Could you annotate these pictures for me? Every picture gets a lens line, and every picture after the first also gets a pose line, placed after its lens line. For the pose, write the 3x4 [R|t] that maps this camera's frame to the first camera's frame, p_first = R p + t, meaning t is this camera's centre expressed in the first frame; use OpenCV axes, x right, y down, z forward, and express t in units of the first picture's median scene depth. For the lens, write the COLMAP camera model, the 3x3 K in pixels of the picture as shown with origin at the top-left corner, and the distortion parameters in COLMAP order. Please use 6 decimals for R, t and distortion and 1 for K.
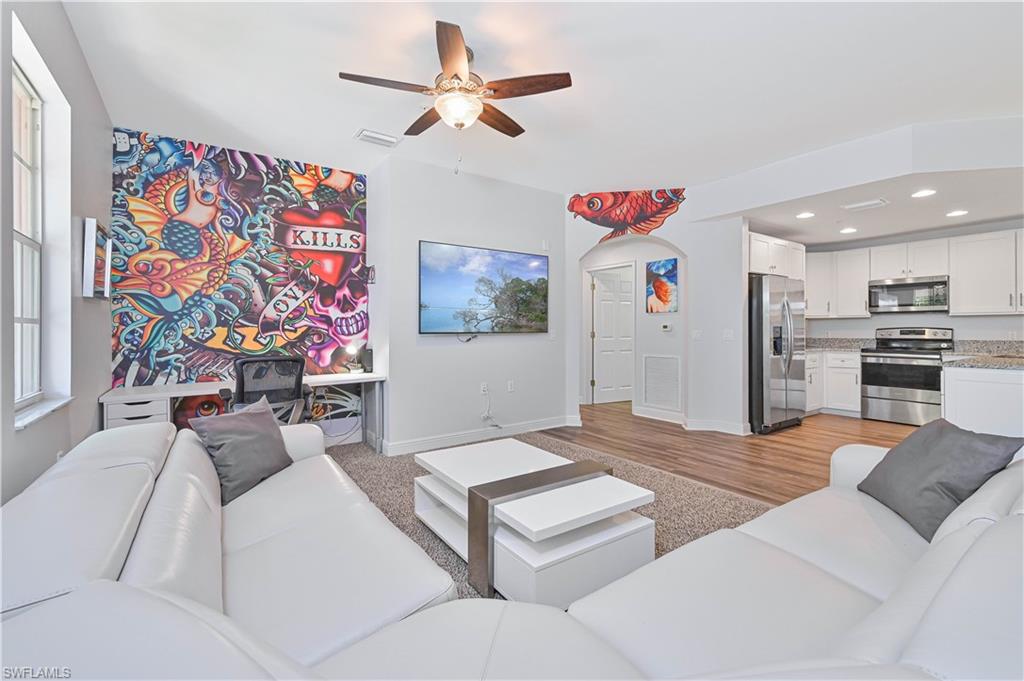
lens RADIAL K [[442.9, 0, 514.3], [0, 442.9, 327.6], [0, 0, 1]] dist [0.002069, 0.001127]
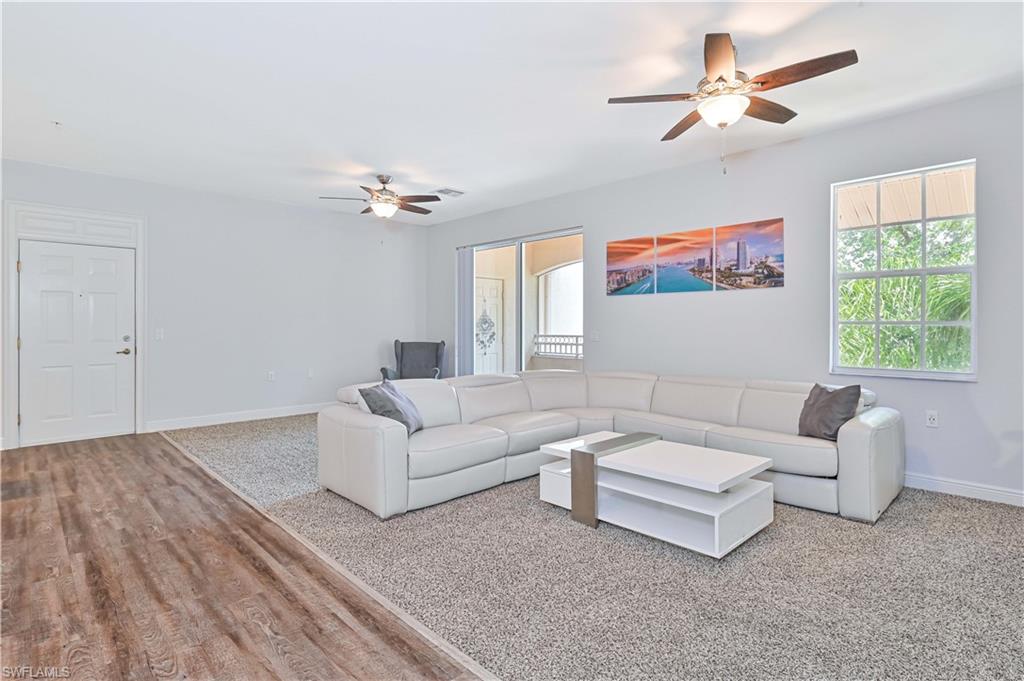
lens RADIAL K [[508.4, 0, 516.9], [0, 508.4, 325.7], [0, 0, 1]] dist [-0.002392, -0.000651]
pose [[-0.986336, 0.002774, -0.164721, 0.275604], [0.003362, 0.999989, -0.003296, -0.001825], [0.164710, -0.003805, -0.986335, 1.086607]]
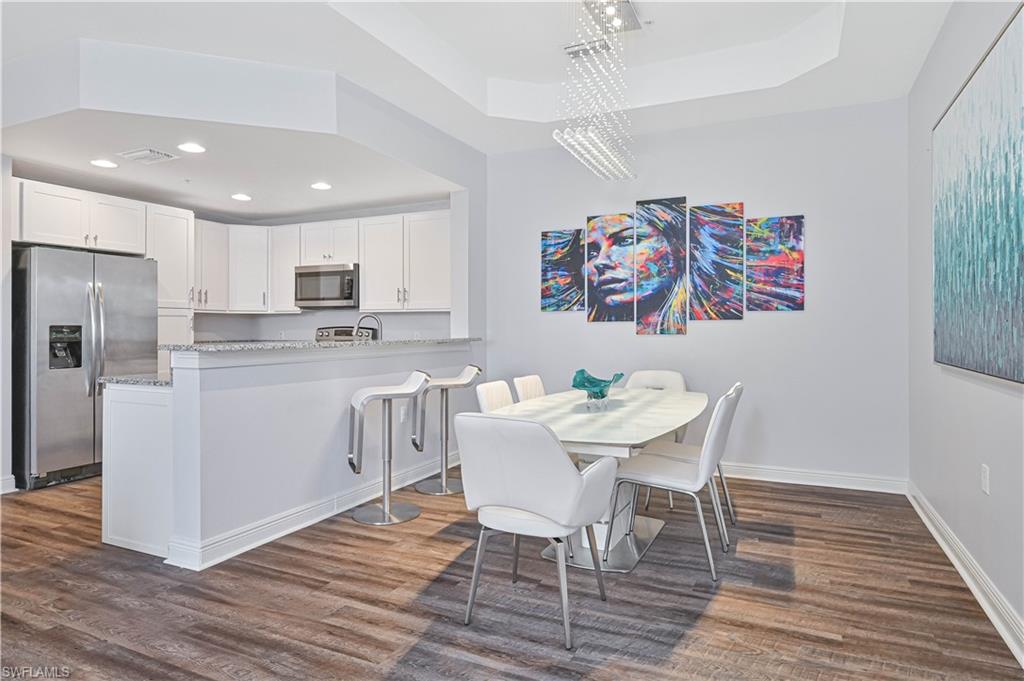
lens RADIAL K [[603.0, 0, 516.3], [0, 603.0, 323.0], [0, 0, 1]] dist [-0.002367, 0.002644]
pose [[0.869108, 0.005925, 0.494587, 0.731835], [-0.004234, 0.999981, -0.004538, -0.004367], [-0.494604, 0.001850, 0.869116, -0.122147]]
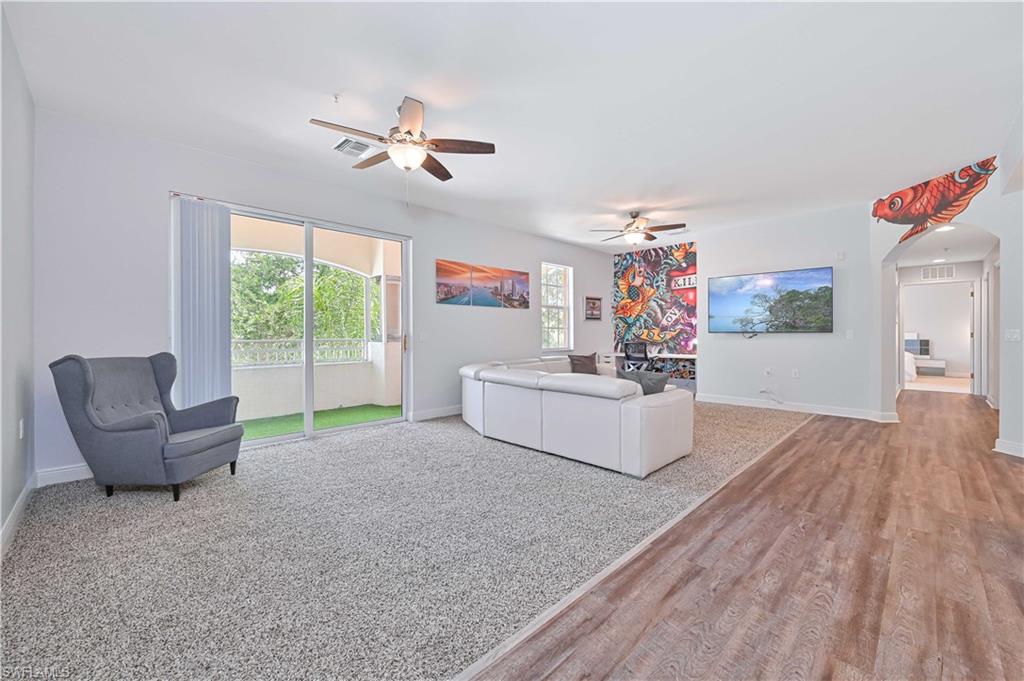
lens RADIAL K [[408.2, 0, 515.4], [0, 408.2, 334.9], [0, 0, 1]] dist [0.000496, 0.000266]
pose [[0.168976, 0.006838, -0.985597, 1.023736], [0.004932, 0.999958, 0.007783, 0.005599], [0.985608, -0.006176, 0.168935, -0.001988]]
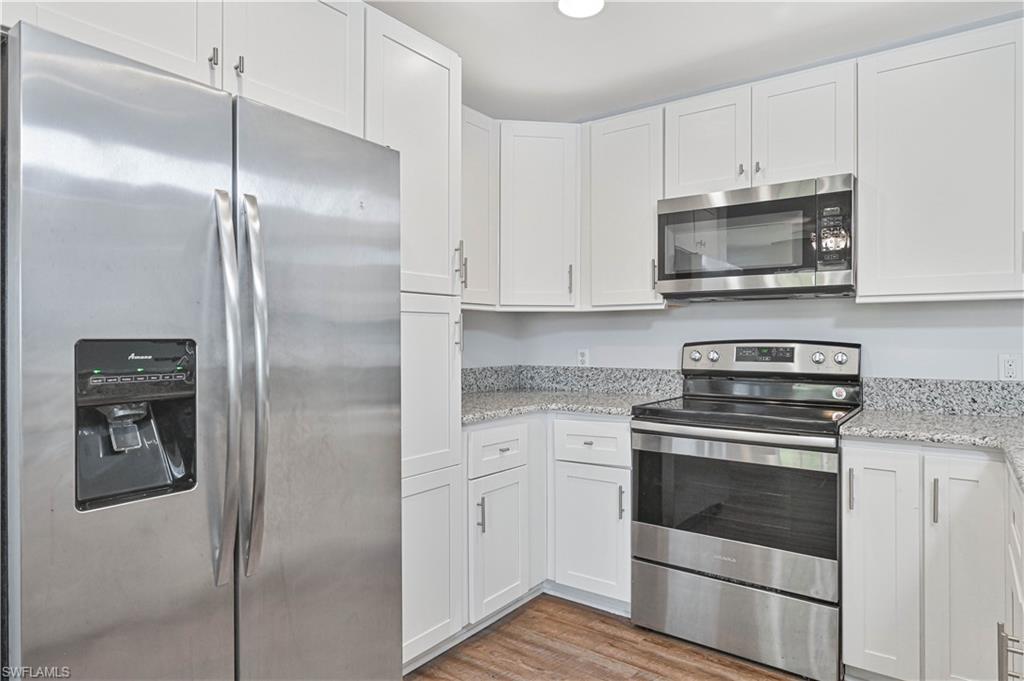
lens RADIAL K [[603.0, 0, 510.9], [0, 603.0, 338.4], [0, 0, 1]] dist [-0.002367, 0.002644]
pose [[0.952570, -0.000085, 0.304321, 0.661028], [-0.001383, 0.999988, 0.004608, -0.003860], [-0.304318, -0.004811, 0.952558, 0.715738]]
